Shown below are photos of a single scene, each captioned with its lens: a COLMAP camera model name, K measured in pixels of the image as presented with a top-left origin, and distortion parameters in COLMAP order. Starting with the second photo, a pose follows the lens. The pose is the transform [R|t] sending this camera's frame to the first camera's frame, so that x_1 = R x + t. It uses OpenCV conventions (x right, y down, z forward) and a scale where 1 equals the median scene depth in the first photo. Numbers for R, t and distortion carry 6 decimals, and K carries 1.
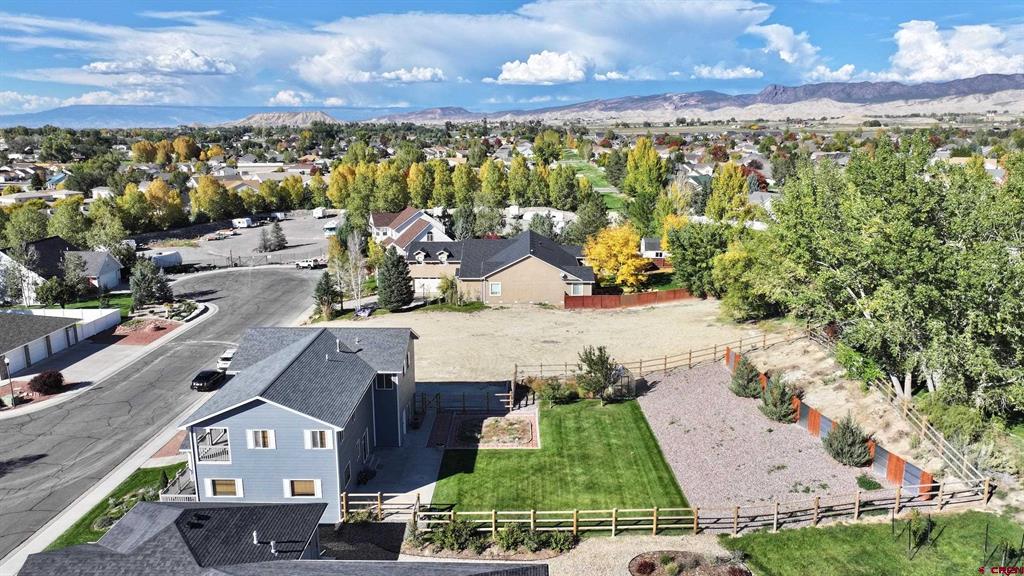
lens RADIAL K [[707.7, 0, 512.0], [0, 707.7, 288.0], [0, 0, 1]] dist [0.004276, 0.004881]
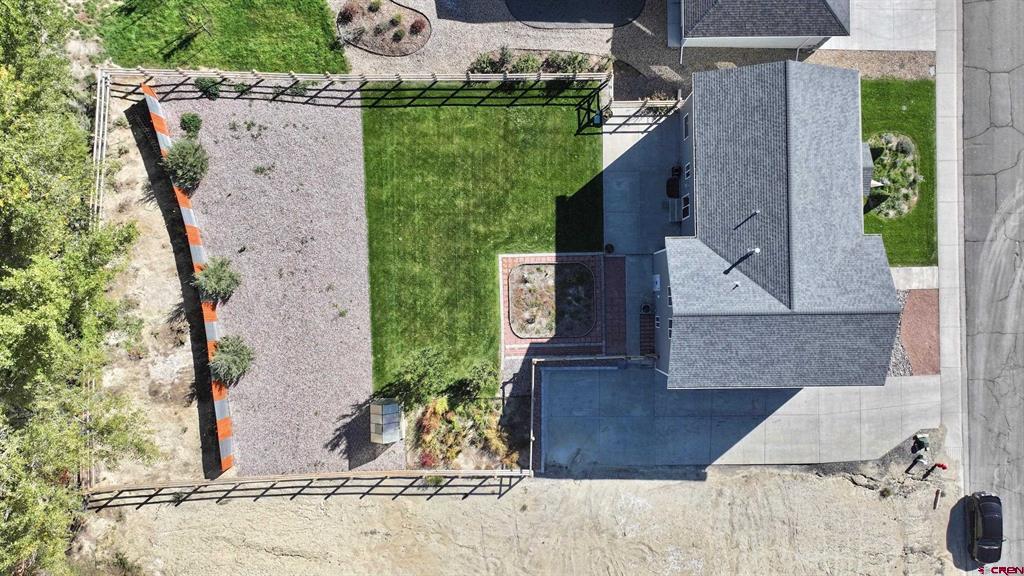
lens RADIAL K [[721.6, 0, 512.0], [0, 721.6, 288.0], [0, 0, 1]] dist [0.003875, -0.001901]
pose [[-0.999525, 0.028914, 0.010645, 0.011116], [0.004726, -0.197545, 0.980282, -0.600068], [0.030447, 0.979867, 0.197314, 0.748837]]
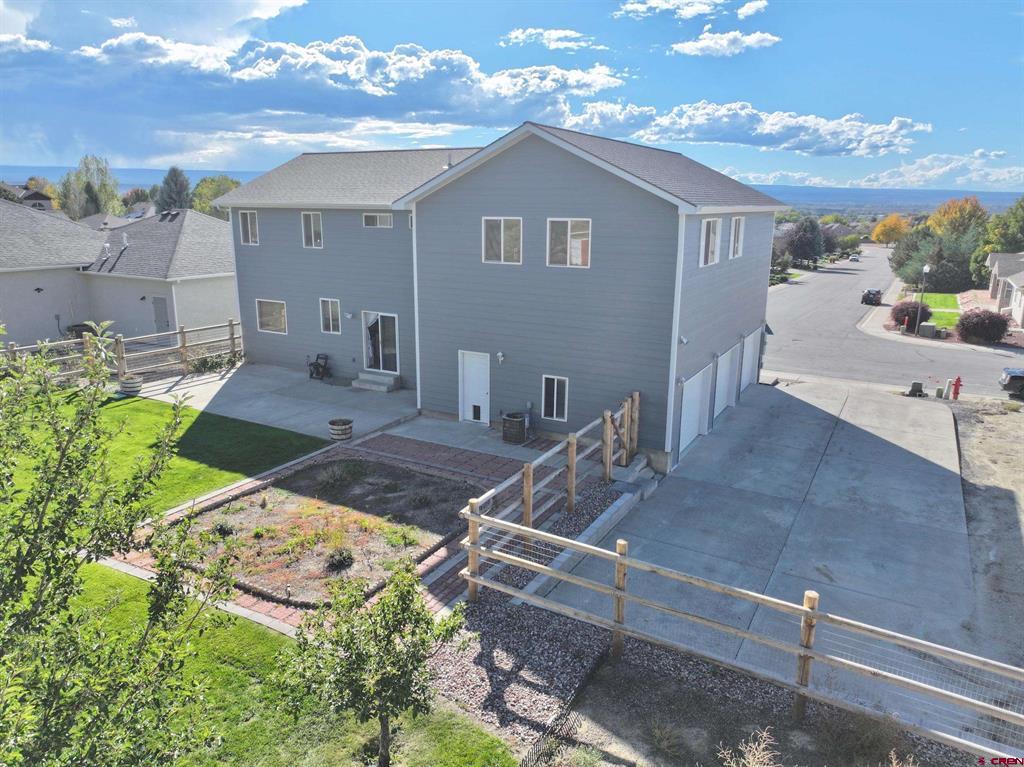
lens RADIAL K [[717.6, 0, 512.0], [0, 717.6, 383.5], [0, 0, 1]] dist [0.004478, 0.007294]
pose [[-0.473335, 0.215188, -0.854195, 0.143596], [-0.201811, 0.917421, 0.342946, 0.051293], [0.857453, 0.334714, -0.390820, 1.051349]]
